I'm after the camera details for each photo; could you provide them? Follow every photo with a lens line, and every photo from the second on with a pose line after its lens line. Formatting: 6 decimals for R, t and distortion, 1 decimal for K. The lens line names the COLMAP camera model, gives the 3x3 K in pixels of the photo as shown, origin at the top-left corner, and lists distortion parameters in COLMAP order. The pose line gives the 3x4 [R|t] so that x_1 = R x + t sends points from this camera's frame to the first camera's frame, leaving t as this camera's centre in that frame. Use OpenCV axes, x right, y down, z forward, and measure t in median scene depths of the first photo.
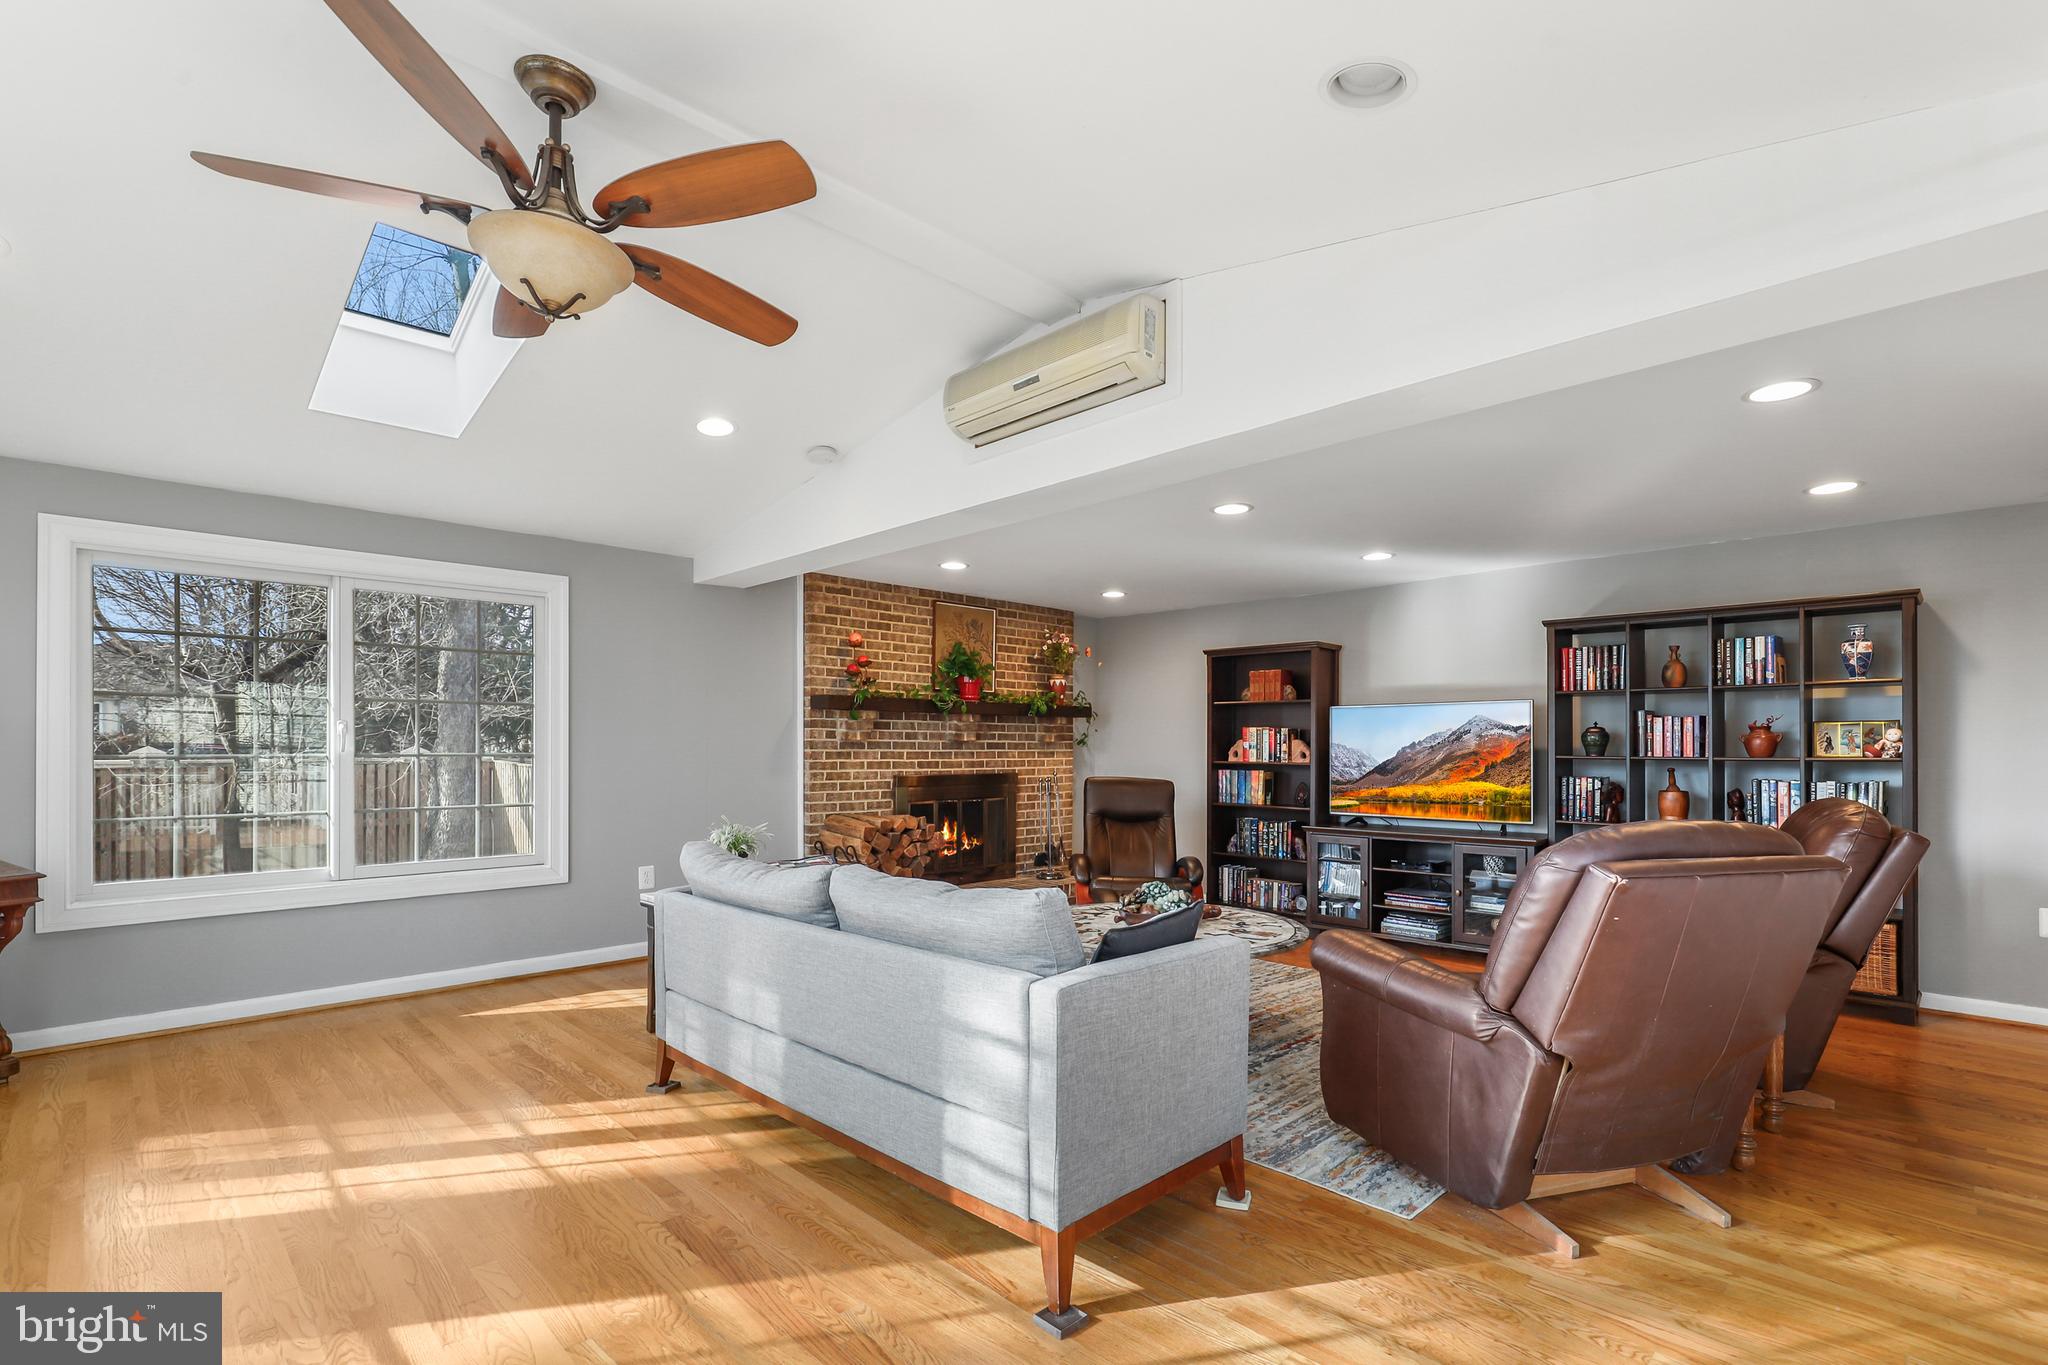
lens RADIAL K [[939.5, 0, 1063.0], [0, 939.5, 746.0], [0, 0, 1]] dist [-0.000232, 0.000383]
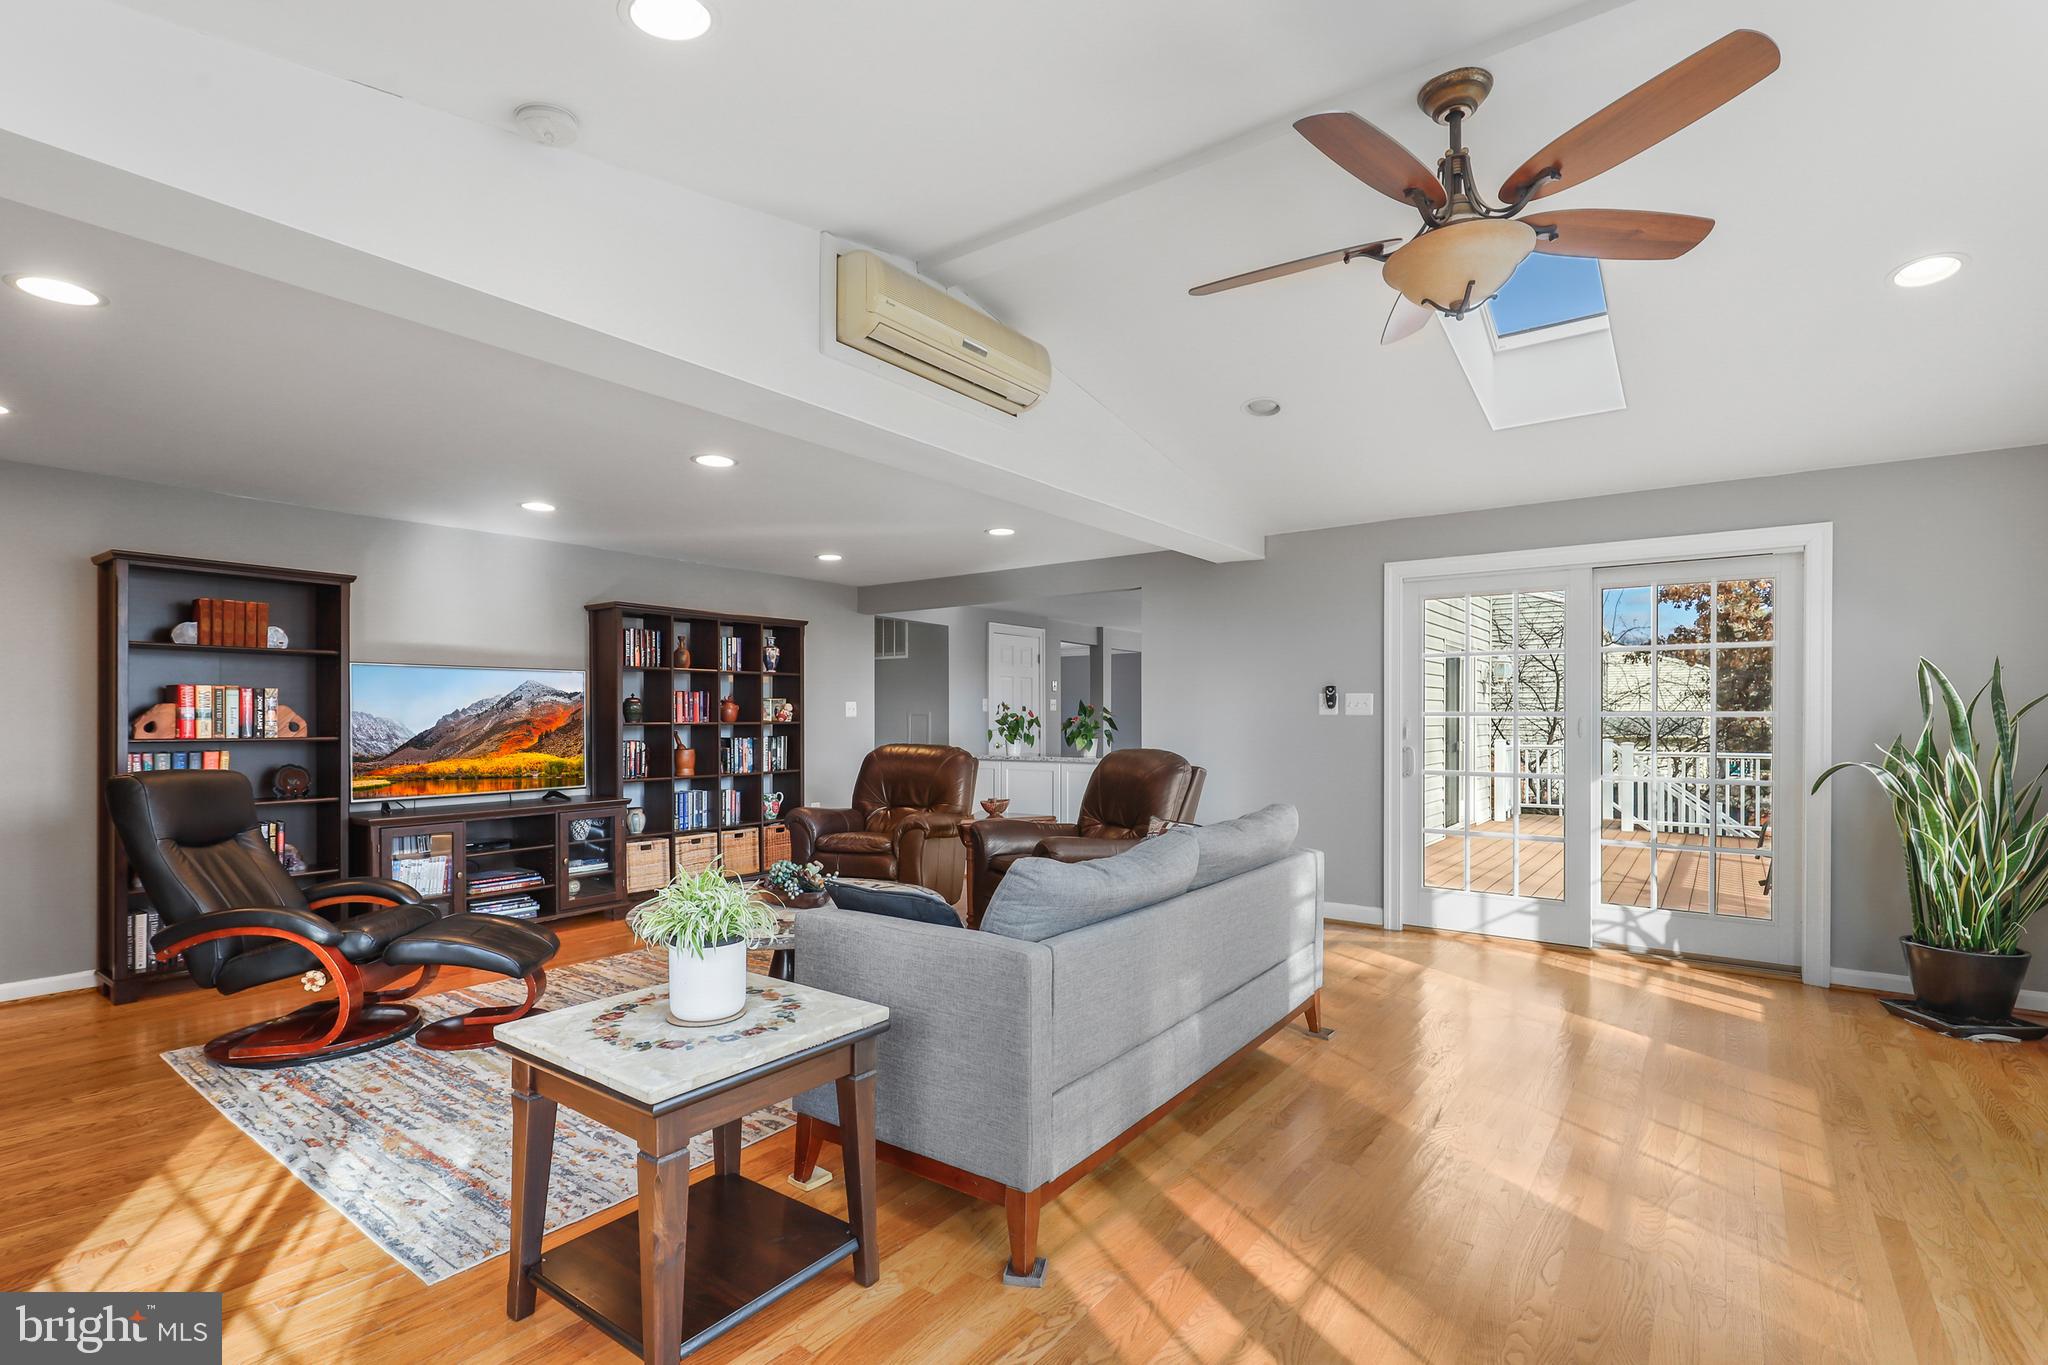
lens RADIAL K [[939.5, 0, 1002.3], [0, 939.5, 721.5], [0, 0, 1]] dist [-0.000232, 0.000383]
pose [[-0.116763, -0.005438, 0.993145, -0.572852], [-0.002167, 0.999984, 0.005220, 0.000994], [-0.993157, -0.001543, -0.116773, 0.605159]]
